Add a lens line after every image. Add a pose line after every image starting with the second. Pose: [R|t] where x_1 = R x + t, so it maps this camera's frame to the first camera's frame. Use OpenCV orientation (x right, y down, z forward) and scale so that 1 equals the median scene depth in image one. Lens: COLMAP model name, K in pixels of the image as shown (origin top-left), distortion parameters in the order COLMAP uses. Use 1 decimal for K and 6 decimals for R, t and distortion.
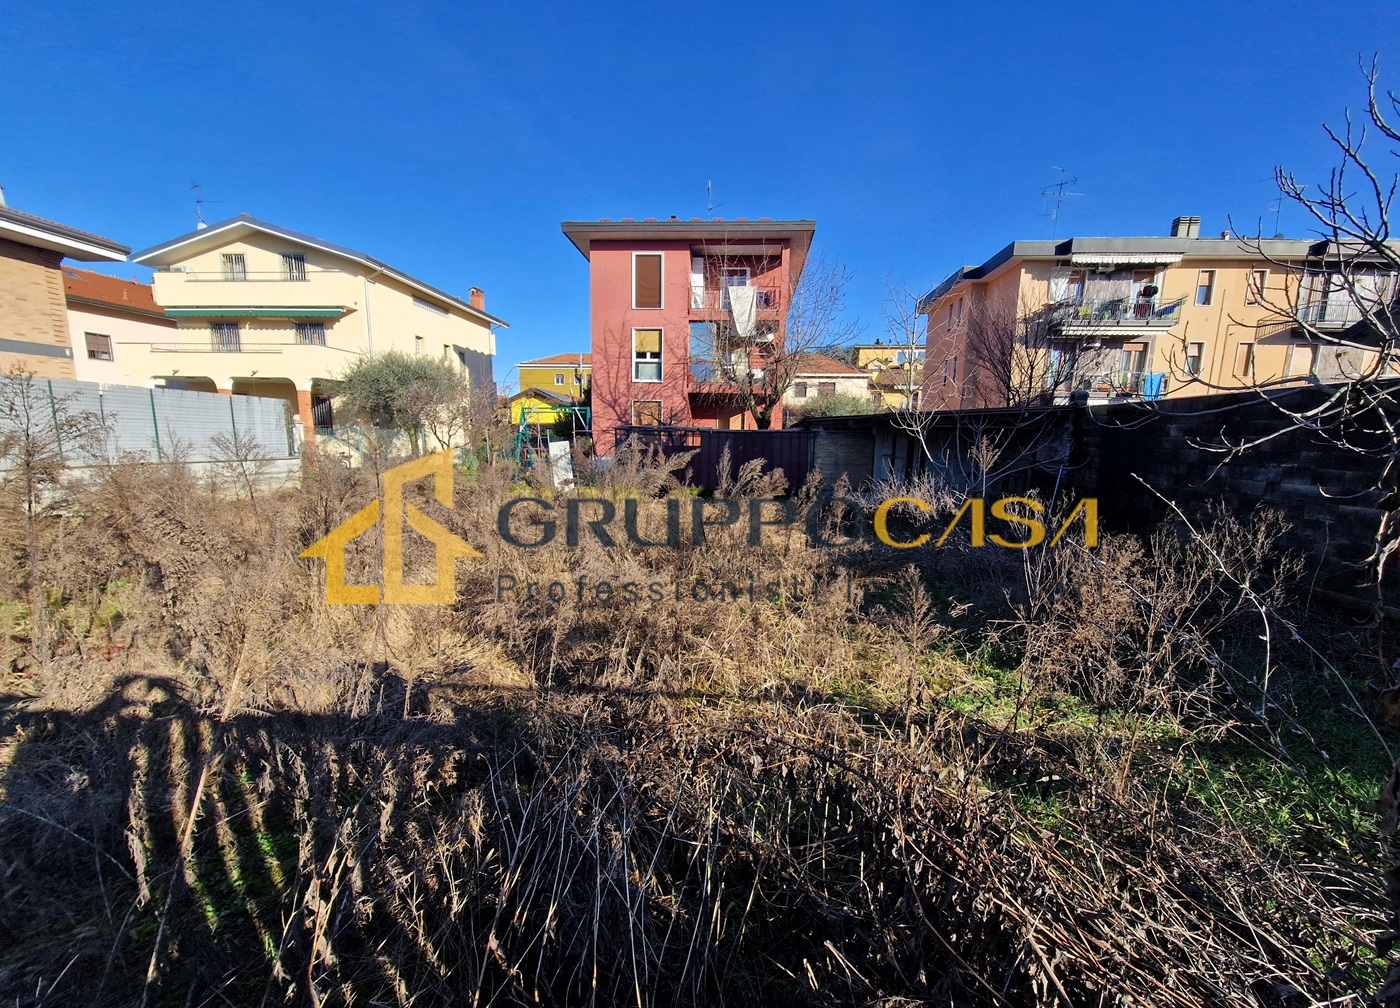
lens RADIAL K [[578.8, 0, 700.4], [0, 578.8, 535.1], [0, 0, 1]] dist [0.006635, -0.005366]
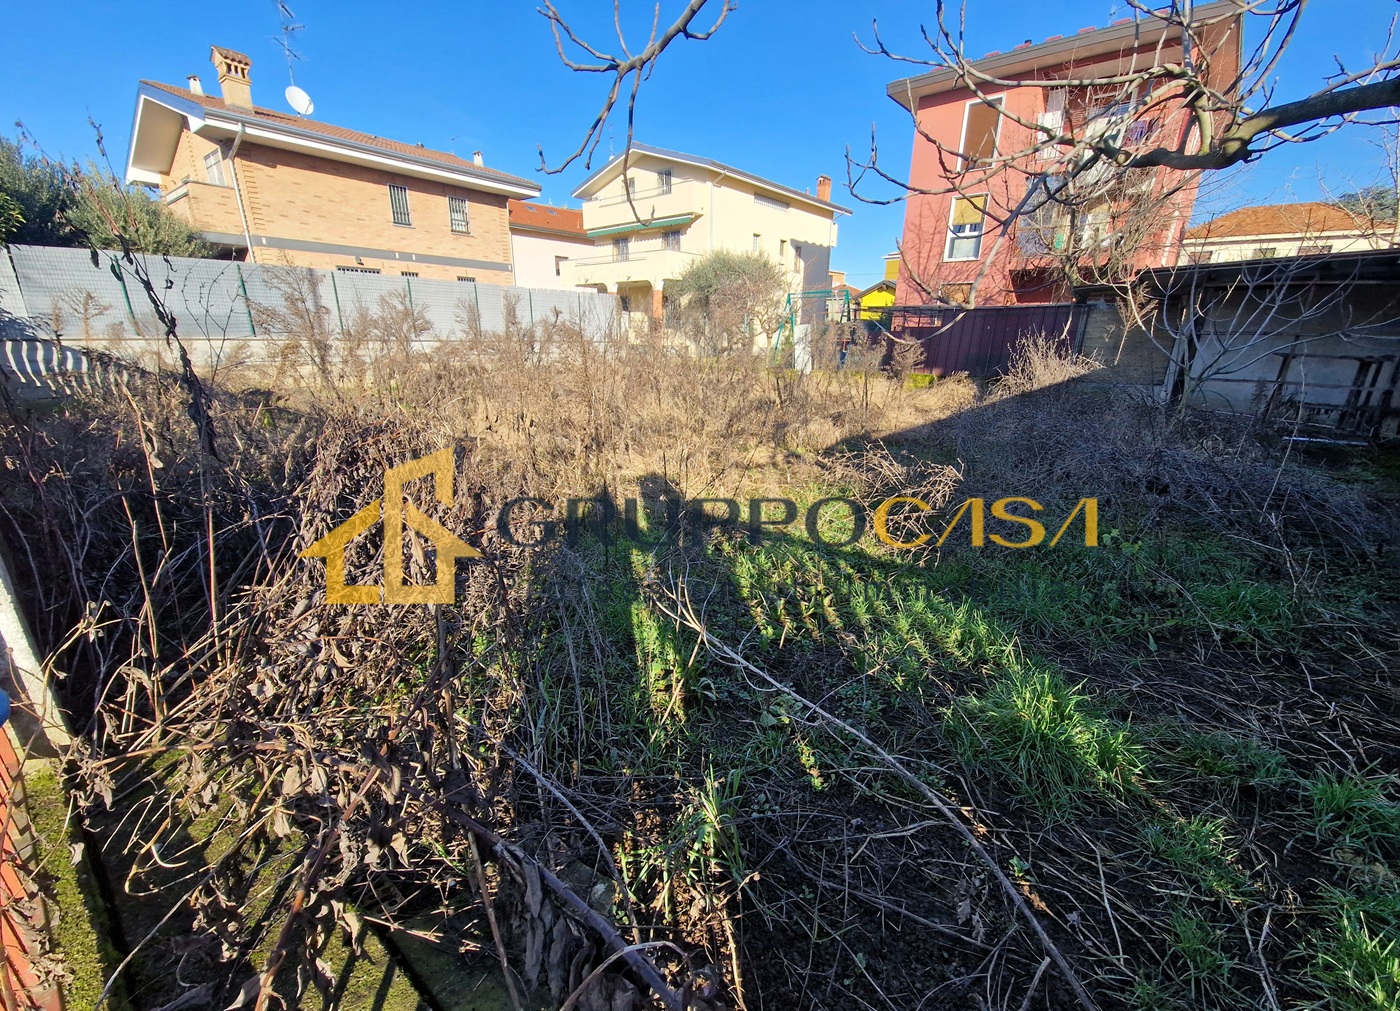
lens RADIAL K [[578.8, 0, 701.8], [0, 578.8, 540.2], [0, 0, 1]] dist [0.006635, -0.005366]
pose [[0.807447, 0.188317, -0.559076, 0.167113], [-0.094641, 0.976758, 0.192322, 0.023271], [0.582300, -0.102378, 0.806502, 0.000792]]
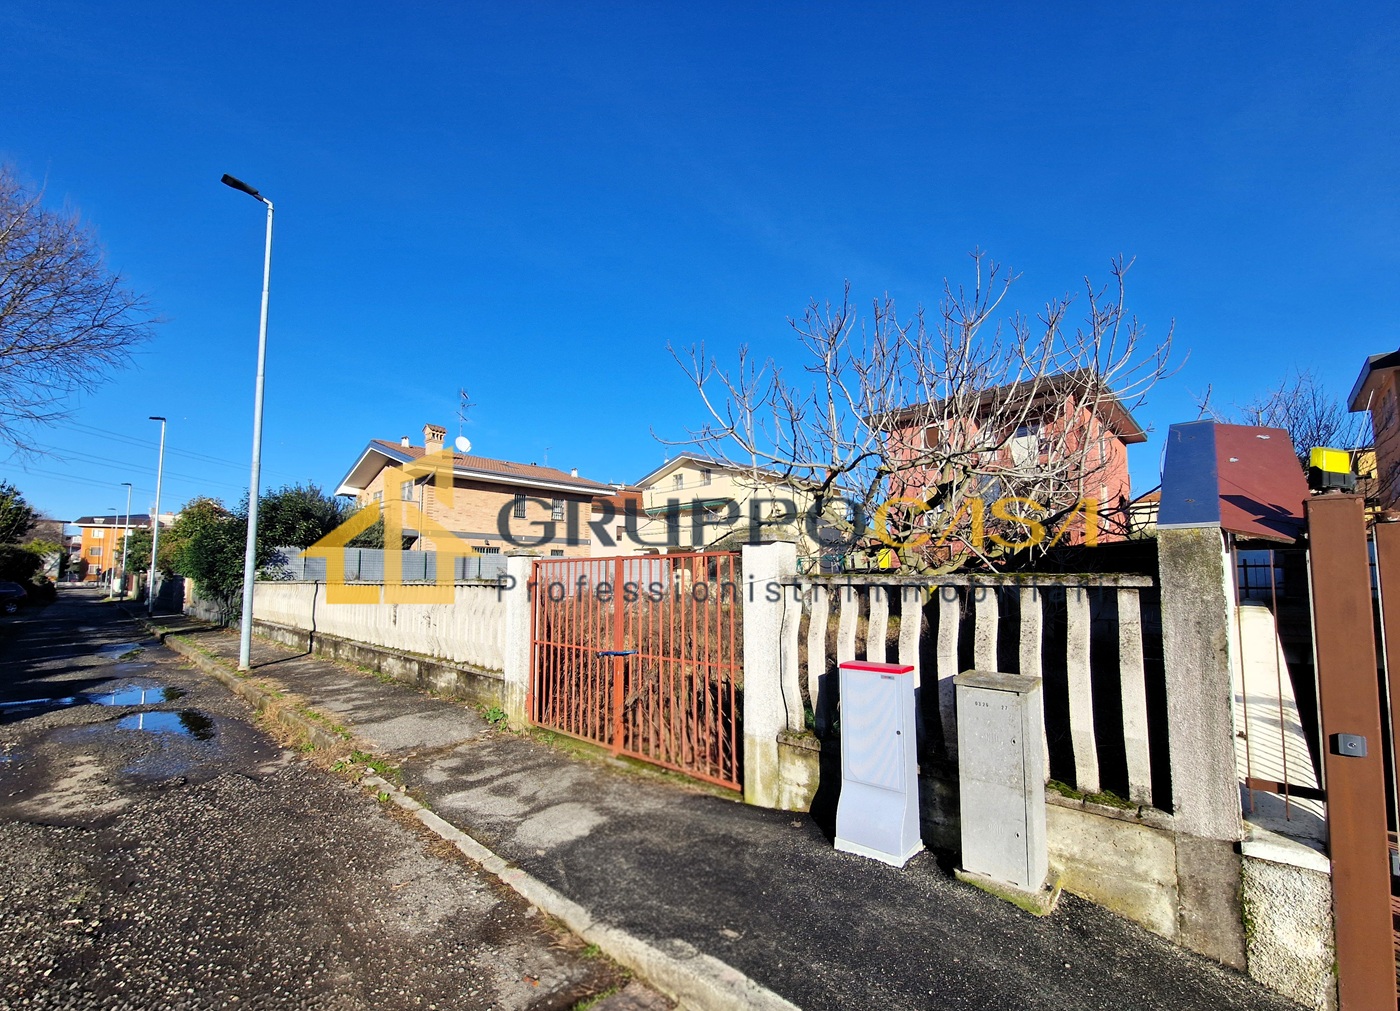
lens RADIAL K [[578.8, 0, 701.9], [0, 578.8, 539.0], [0, 0, 1]] dist [0.006635, -0.005366]
pose [[0.766687, -0.067482, -0.638465, 0.283455], [-0.089063, 0.973666, -0.209860, 0.035275], [0.635813, 0.217761, 0.740488, -0.138508]]
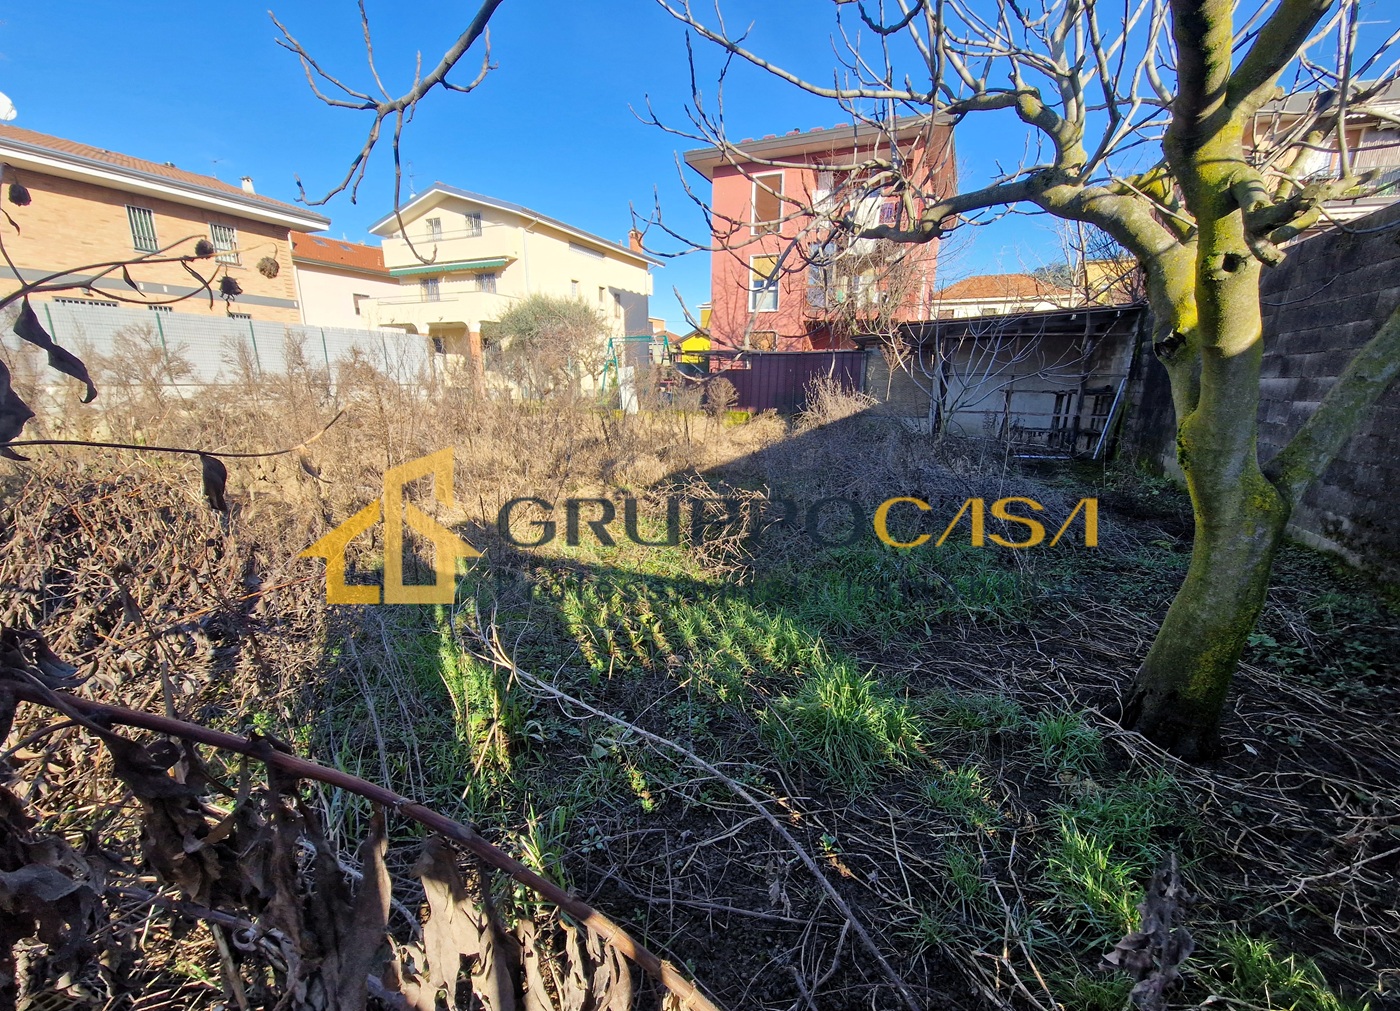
lens RADIAL K [[578.8, 0, 706.7], [0, 578.8, 539.1], [0, 0, 1]] dist [0.006635, -0.005366]
pose [[0.941801, 0.079159, -0.326718, 0.172437], [-0.046996, 0.993340, 0.105202, 0.024025], [0.332870, -0.083725, 0.939248, 0.000875]]
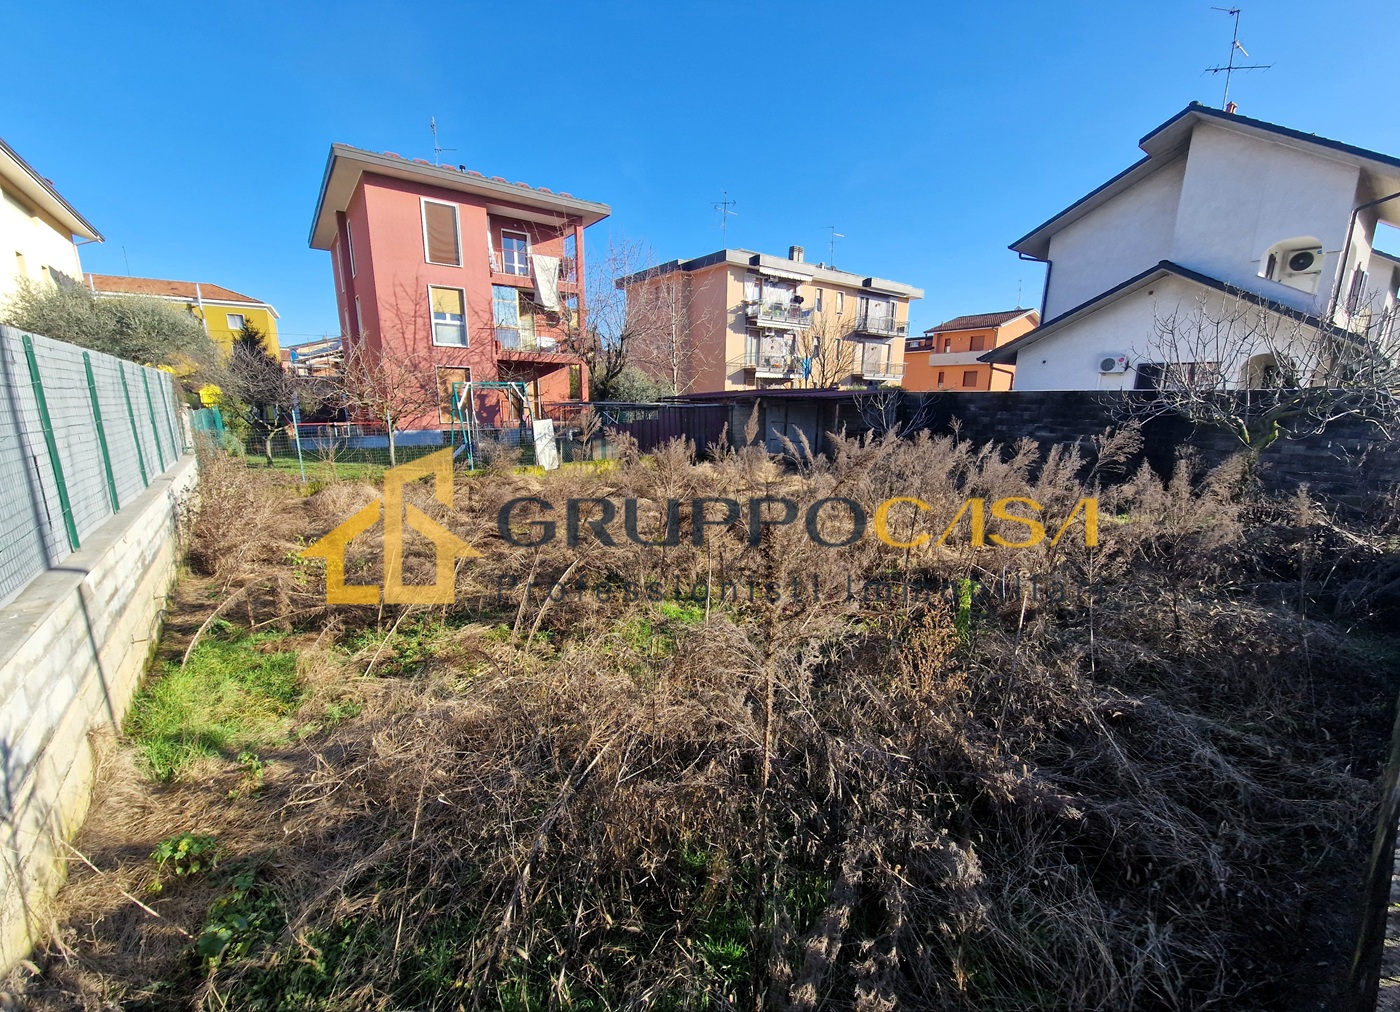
lens RADIAL K [[578.8, 0, 719.9], [0, 578.8, 533.2], [0, 0, 1]] dist [0.006635, -0.005366]
pose [[0.746016, -0.159824, 0.646465, -0.418379], [0.113247, 0.987080, 0.113347, -0.027481], [-0.656228, -0.011349, 0.754477, 0.021972]]
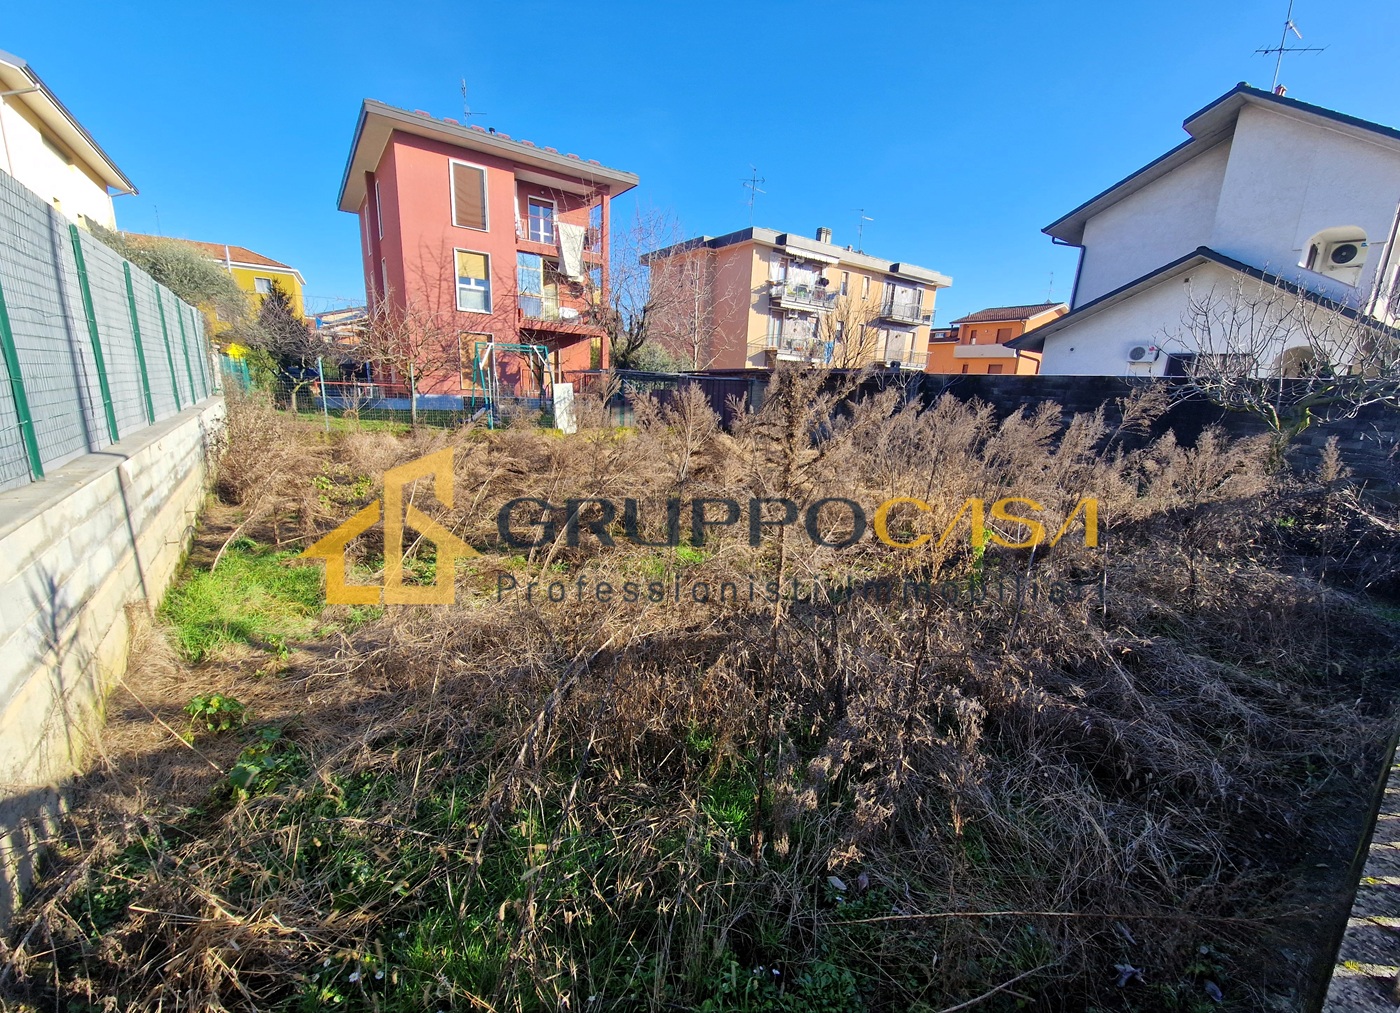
lens RADIAL K [[578.8, 0, 719.1], [0, 578.8, 538.0], [0, 0, 1]] dist [0.006635, -0.005366]
pose [[0.767488, -0.142113, 0.625113, -0.423879], [0.071909, 0.988049, 0.136336, -0.006100], [-0.637018, -0.059685, 0.768535, 0.020350]]
